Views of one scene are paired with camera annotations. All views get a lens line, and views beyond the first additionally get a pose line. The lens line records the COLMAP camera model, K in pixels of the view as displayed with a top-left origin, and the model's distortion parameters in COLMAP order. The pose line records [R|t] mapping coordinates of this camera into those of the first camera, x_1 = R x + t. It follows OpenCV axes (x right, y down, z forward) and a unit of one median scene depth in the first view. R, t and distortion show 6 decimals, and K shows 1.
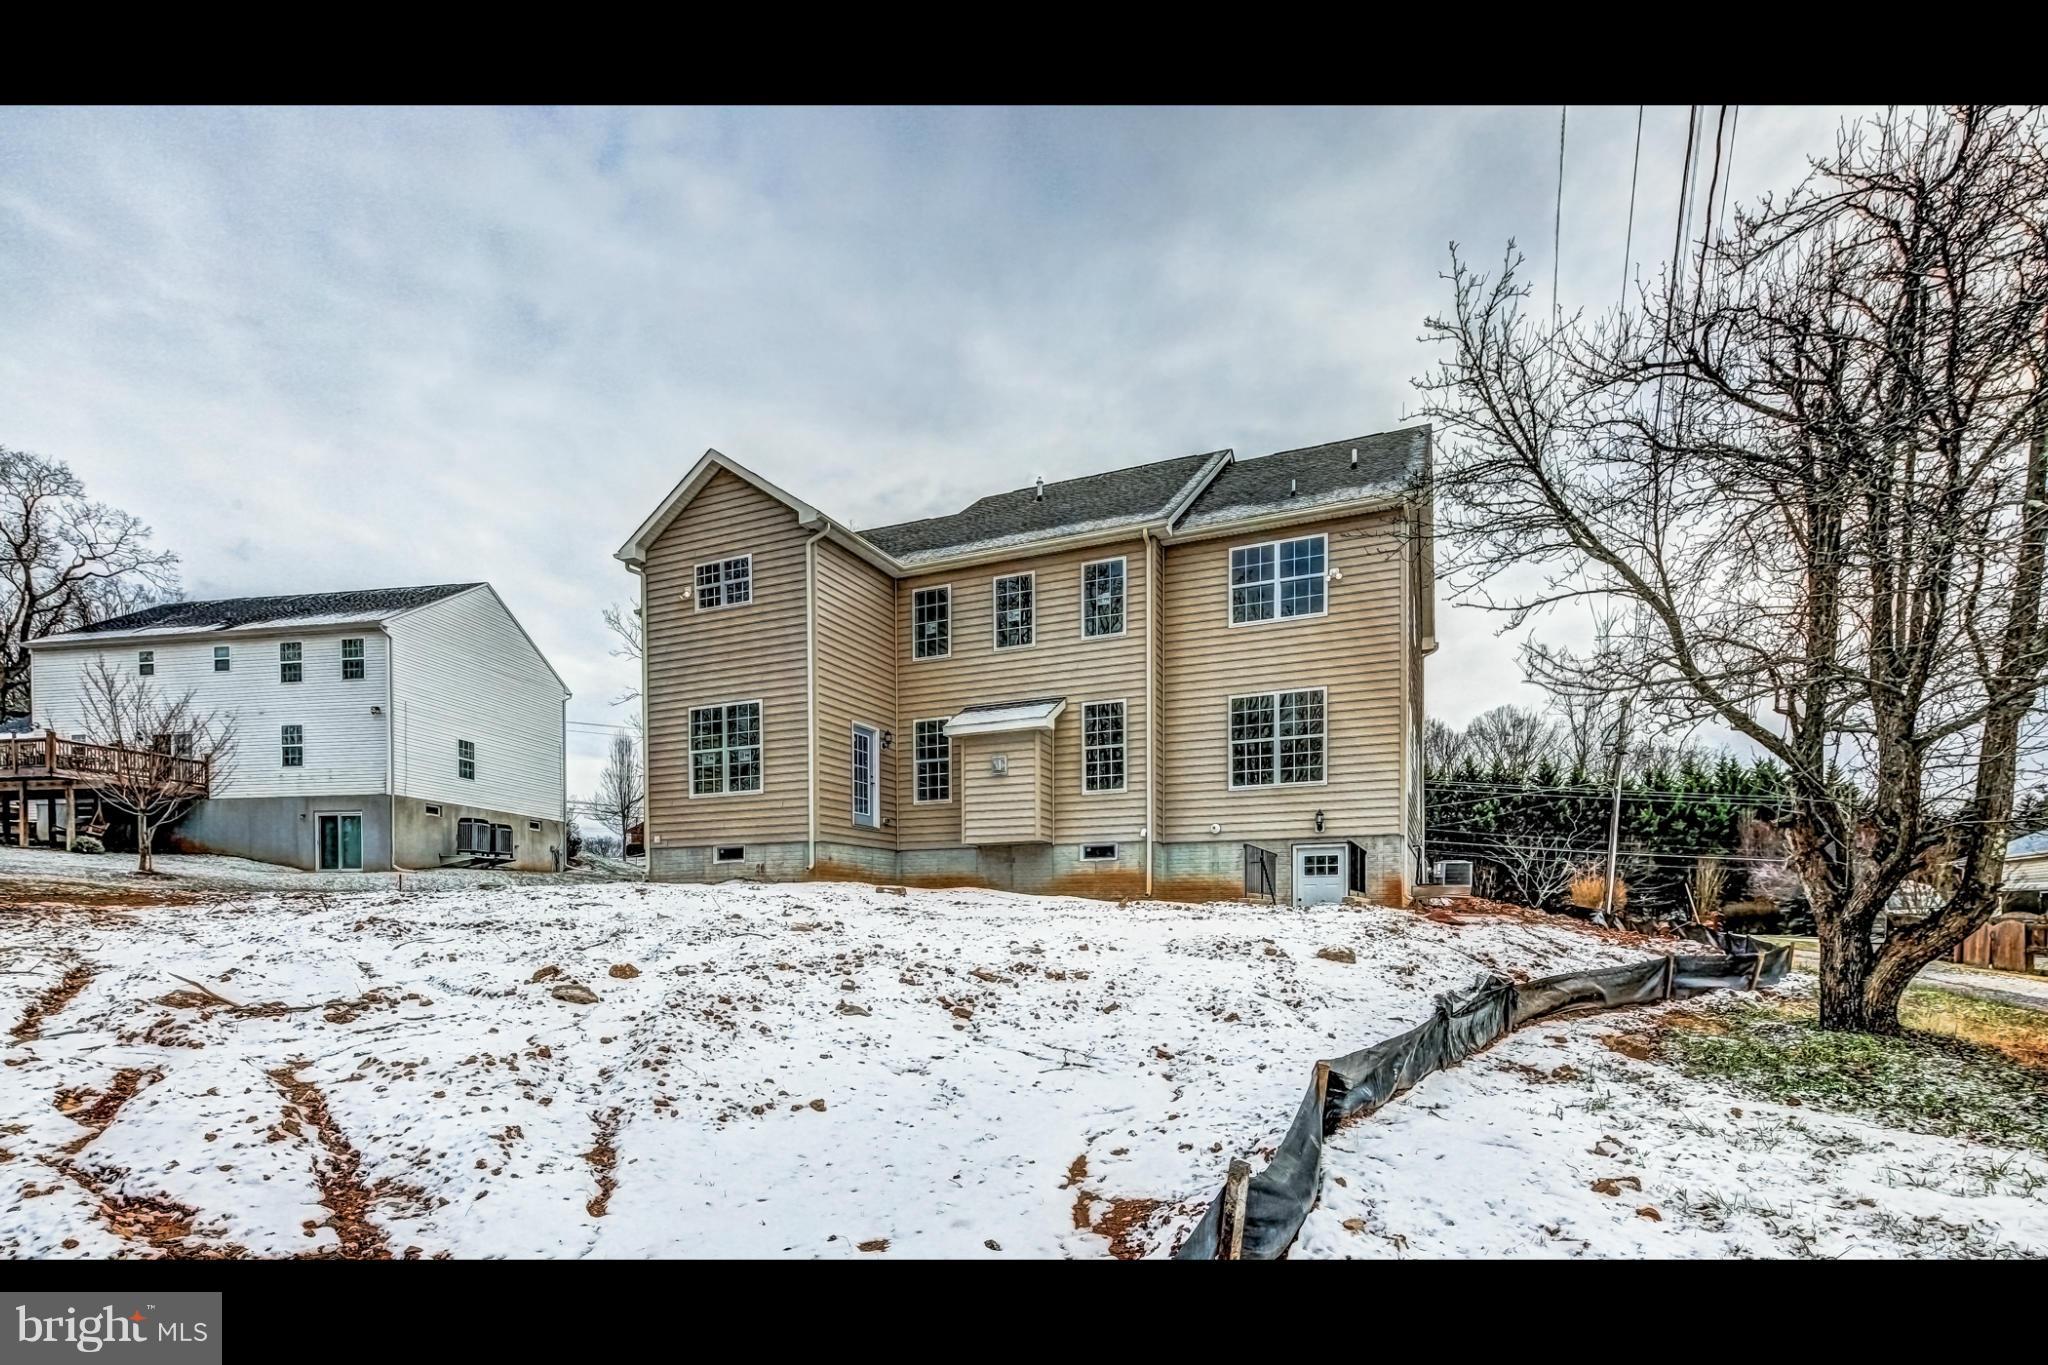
lens RADIAL K [[1010.5, 0, 1025.7], [0, 1010.5, 651.8], [0, 0, 1]] dist [-0.002248, -0.000161]
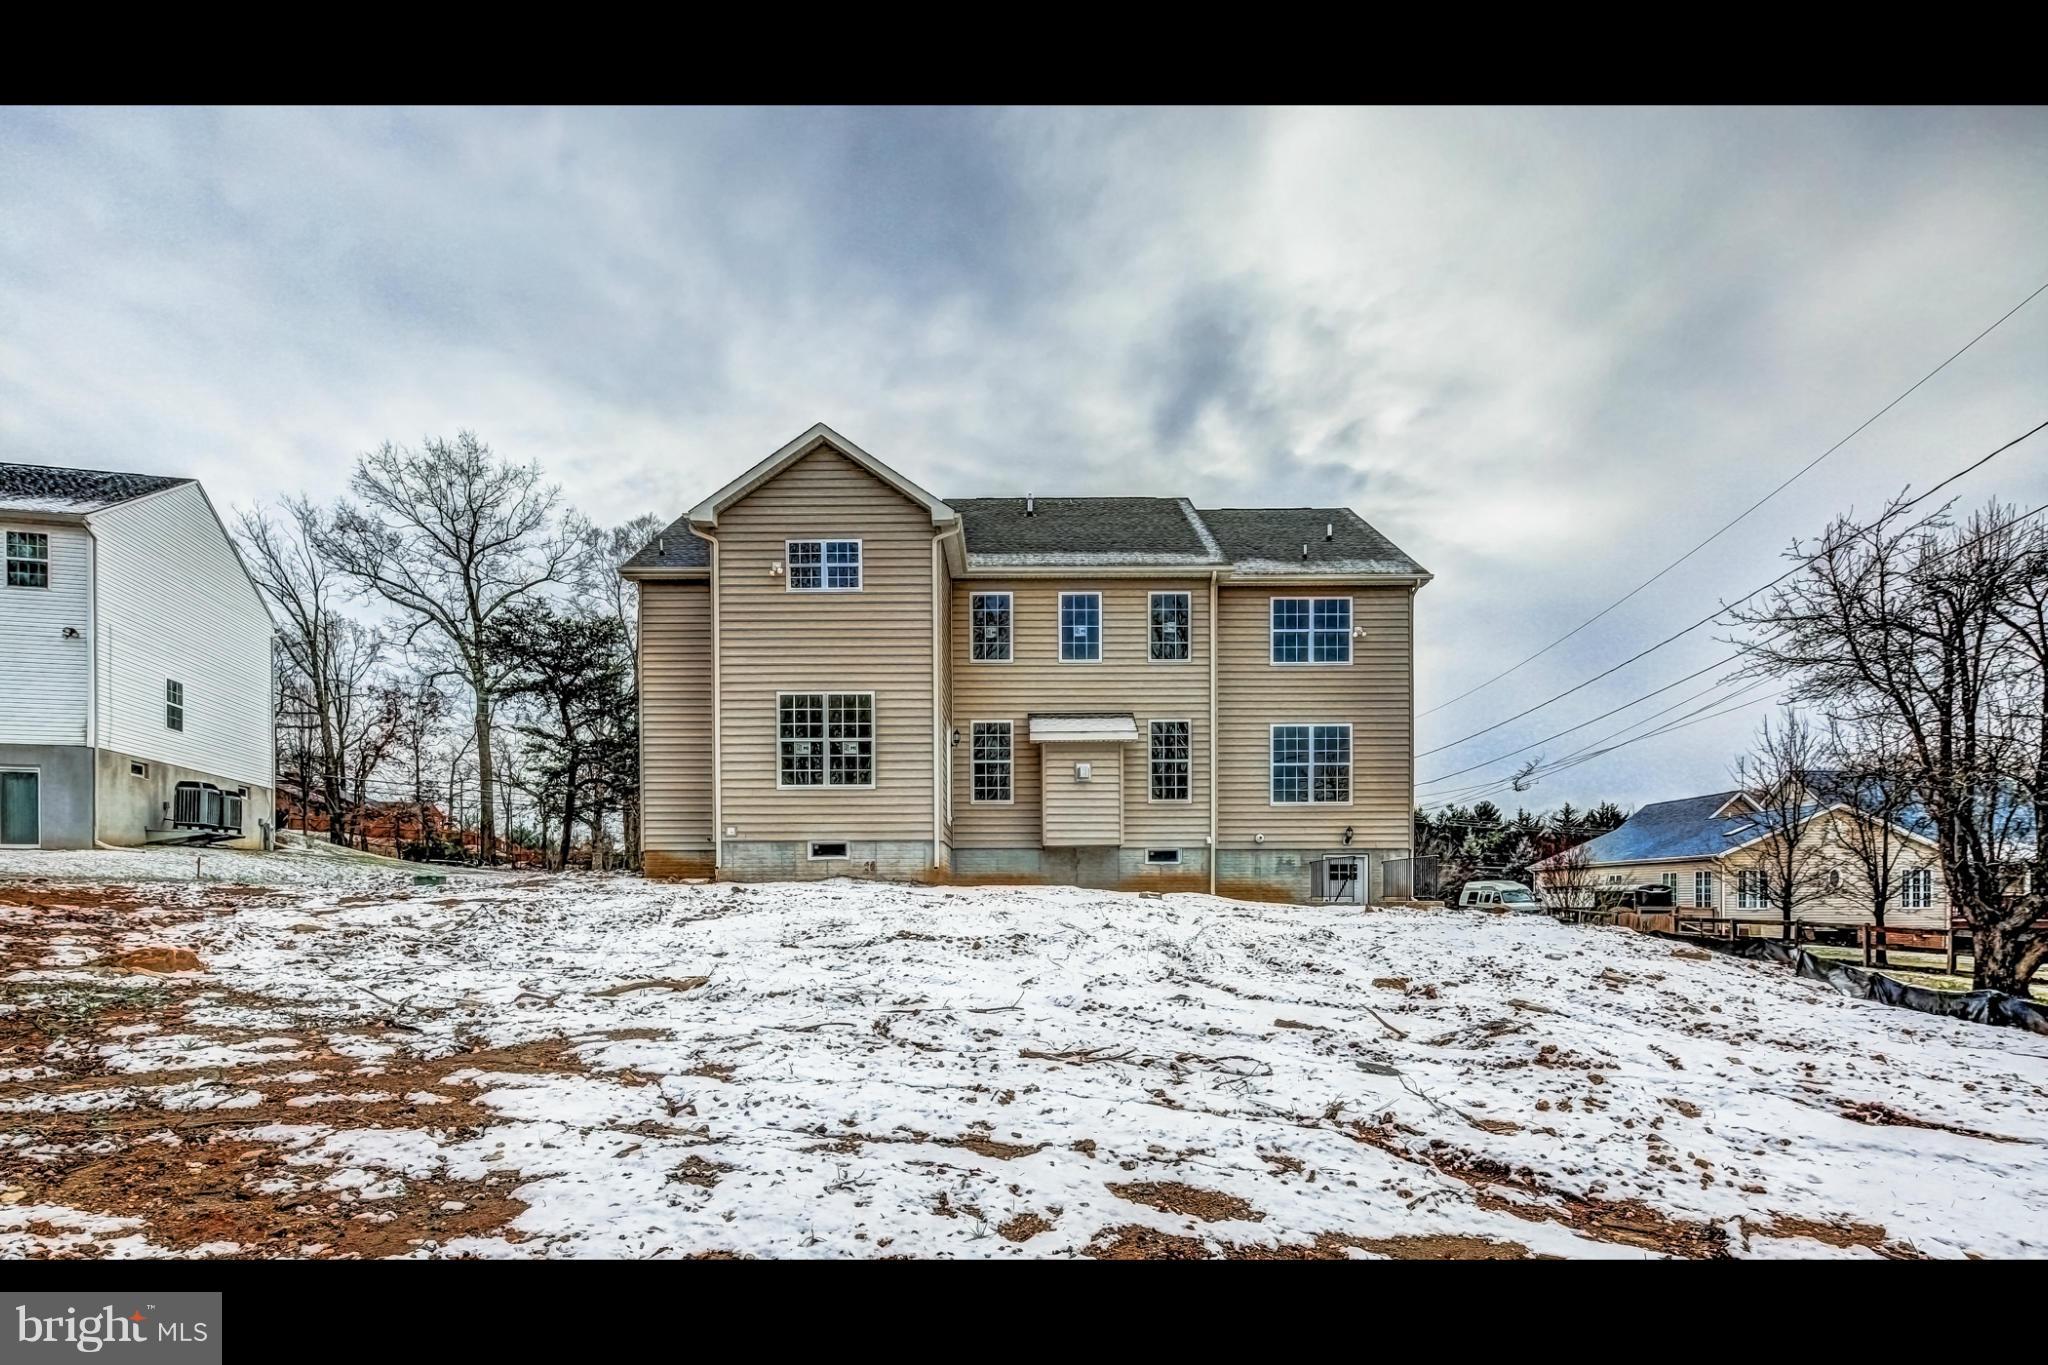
lens RADIAL K [[991.2, 0, 1024.1], [0, 991.2, 609.4], [0, 0, 1]] dist [-0.001016, -0.000266]
pose [[0.907316, 0.120141, 0.402919, -0.520823], [-0.108960, 0.992755, -0.050653, 0.001127], [-0.406085, 0.002056, 0.913833, 0.065889]]
